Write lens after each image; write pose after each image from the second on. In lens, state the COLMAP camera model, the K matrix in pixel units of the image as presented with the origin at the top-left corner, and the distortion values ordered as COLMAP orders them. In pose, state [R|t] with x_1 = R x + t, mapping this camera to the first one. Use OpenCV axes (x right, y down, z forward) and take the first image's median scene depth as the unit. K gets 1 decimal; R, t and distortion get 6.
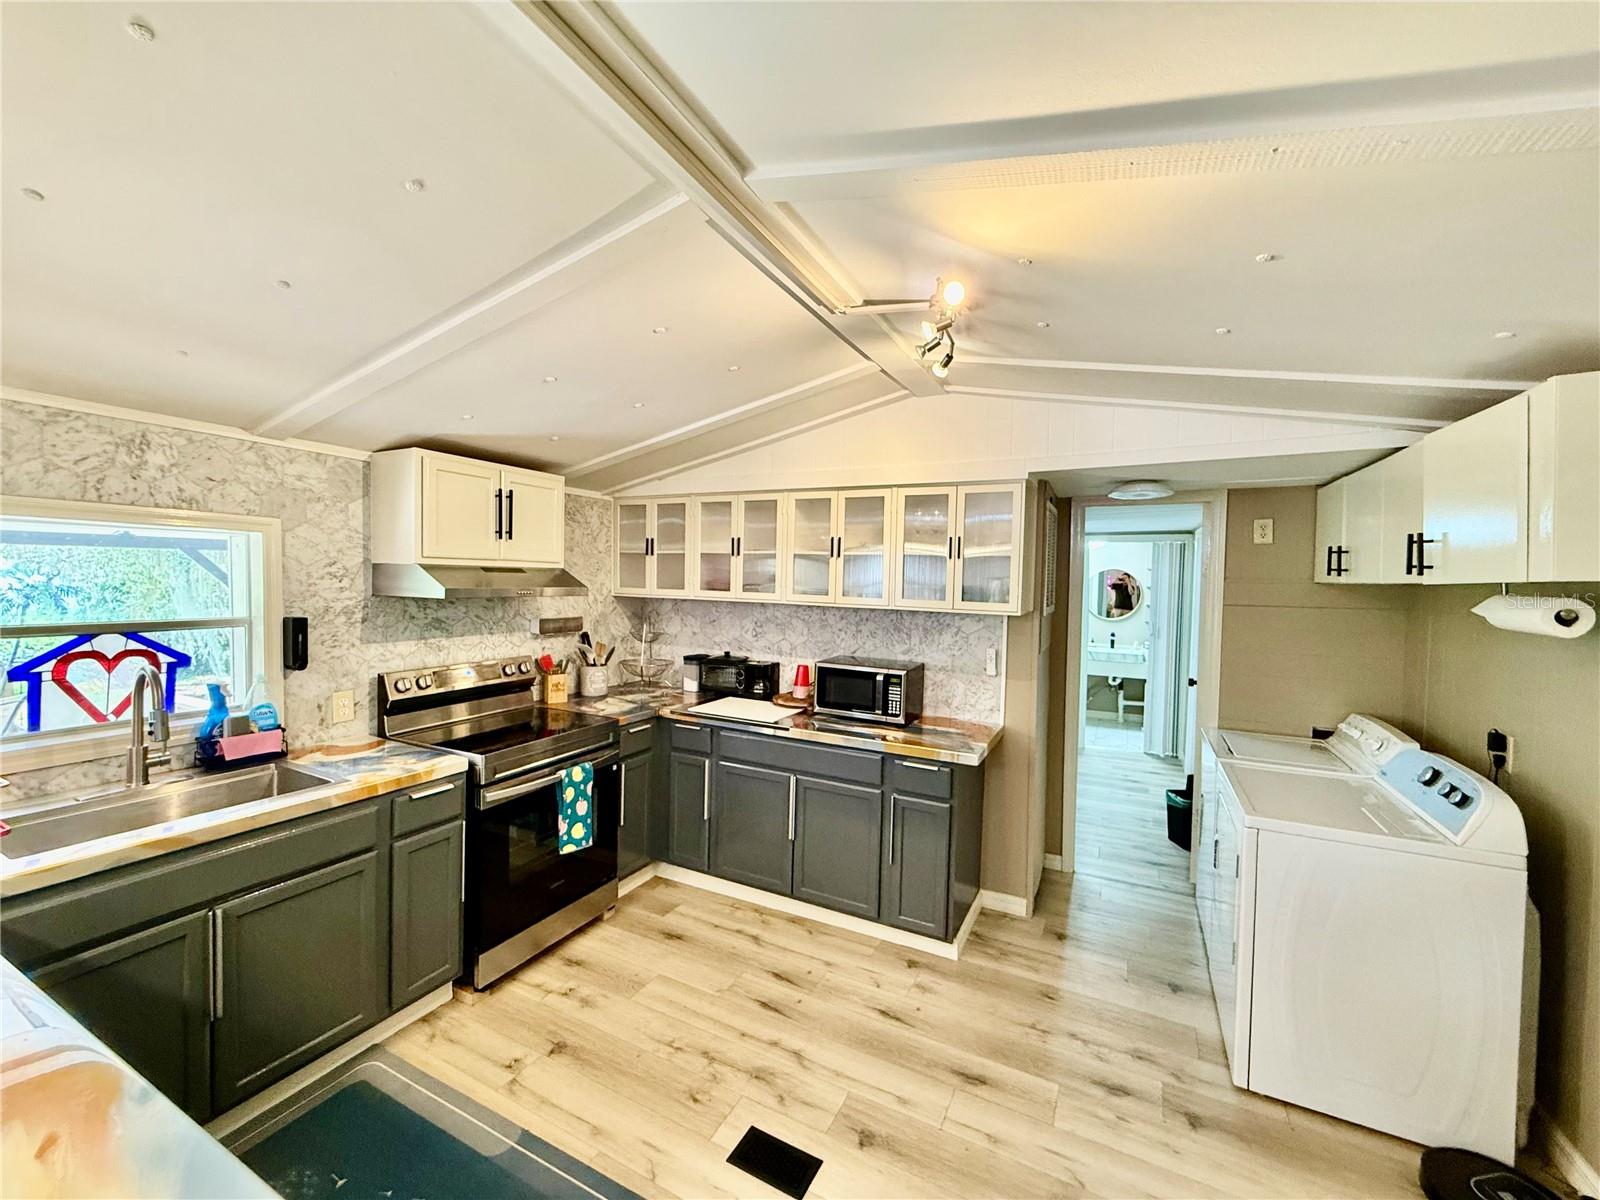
lens RADIAL K [[637.5, 0, 794.8], [0, 637.5, 596.9], [0, 0, 1]] dist [-0.001313, 0.000817]
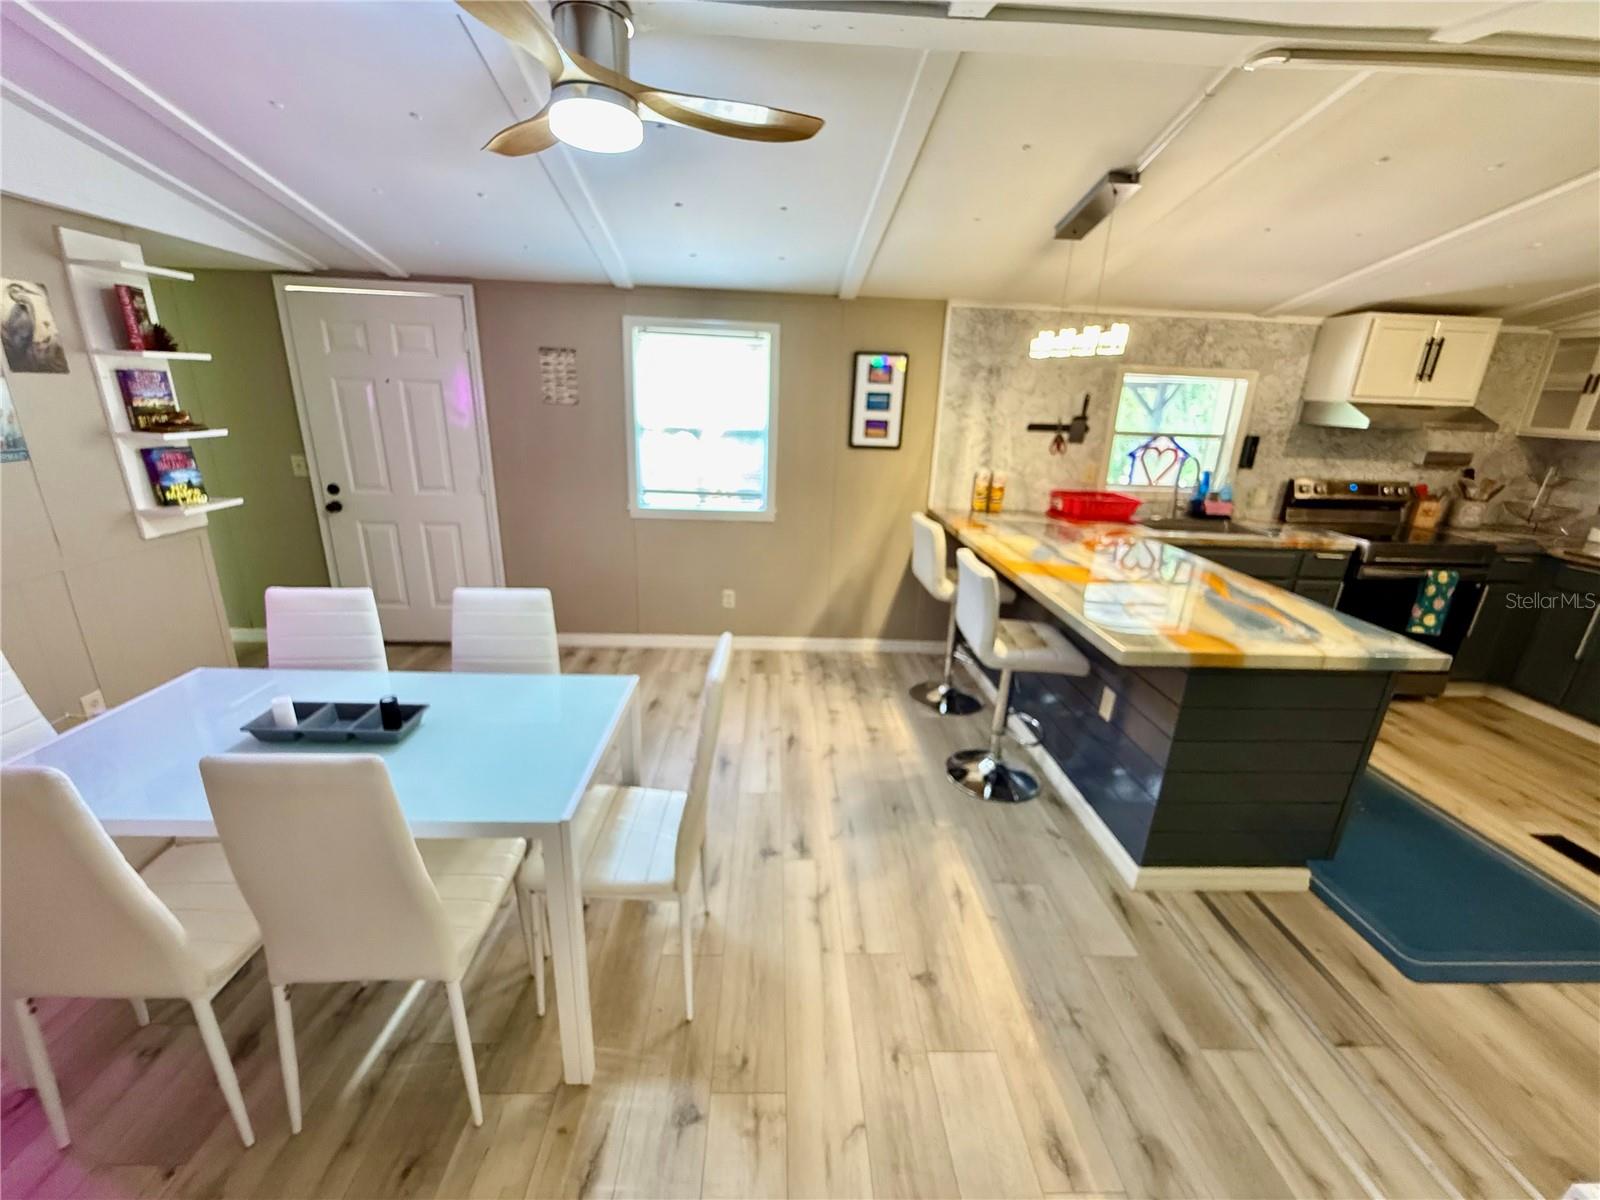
lens RADIAL K [[637.5, 0, 798.8], [0, 637.5, 603.6], [0, 0, 1]] dist [-0.001313, 0.000817]
pose [[0.494434, 0.268862, -0.826588, 0.090030], [-0.049450, 0.958120, 0.282066, 0.039189], [0.867807, -0.098588, 0.487023, -0.779306]]
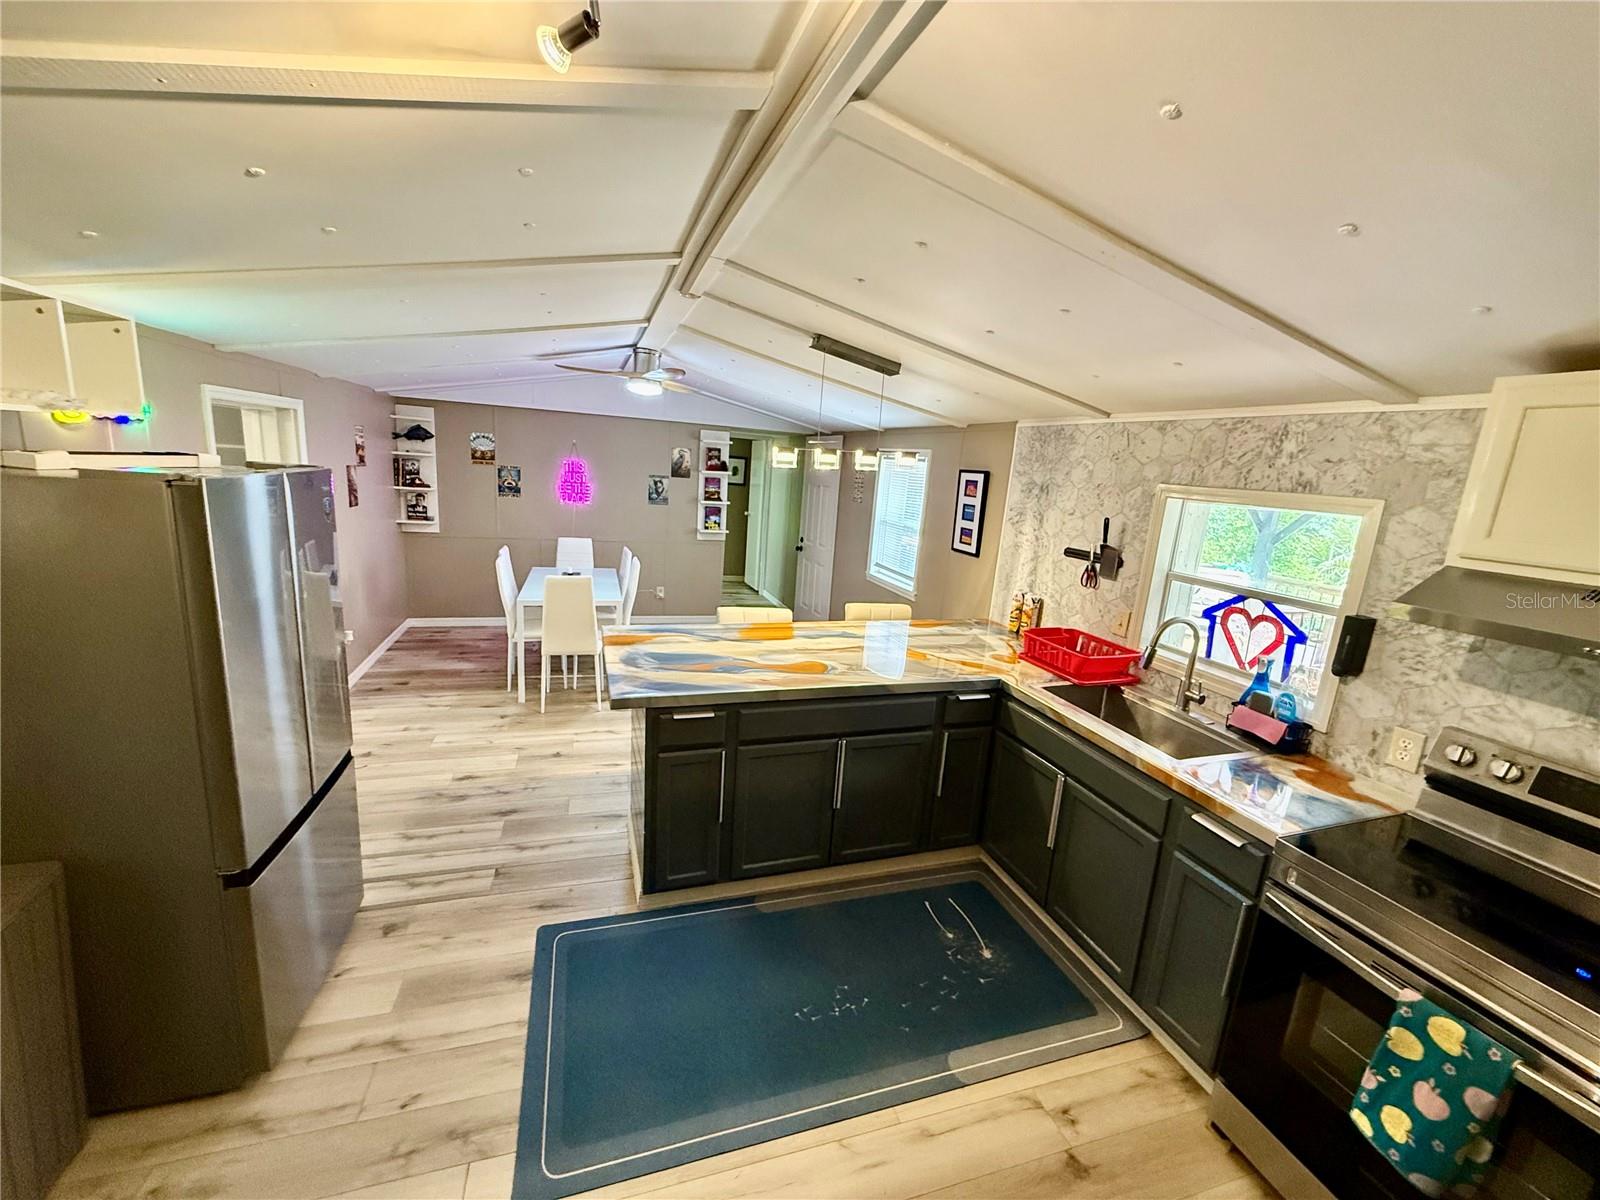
lens RADIAL K [[637.5, 0, 794.7], [0, 637.5, 601.8], [0, 0, 1]] dist [-0.001313, 0.000817]
pose [[-0.698129, 0.085357, -0.710866, 0.322663], [-0.102654, 0.970677, 0.217369, -0.089479], [0.708575, 0.224724, -0.668895, 0.975565]]
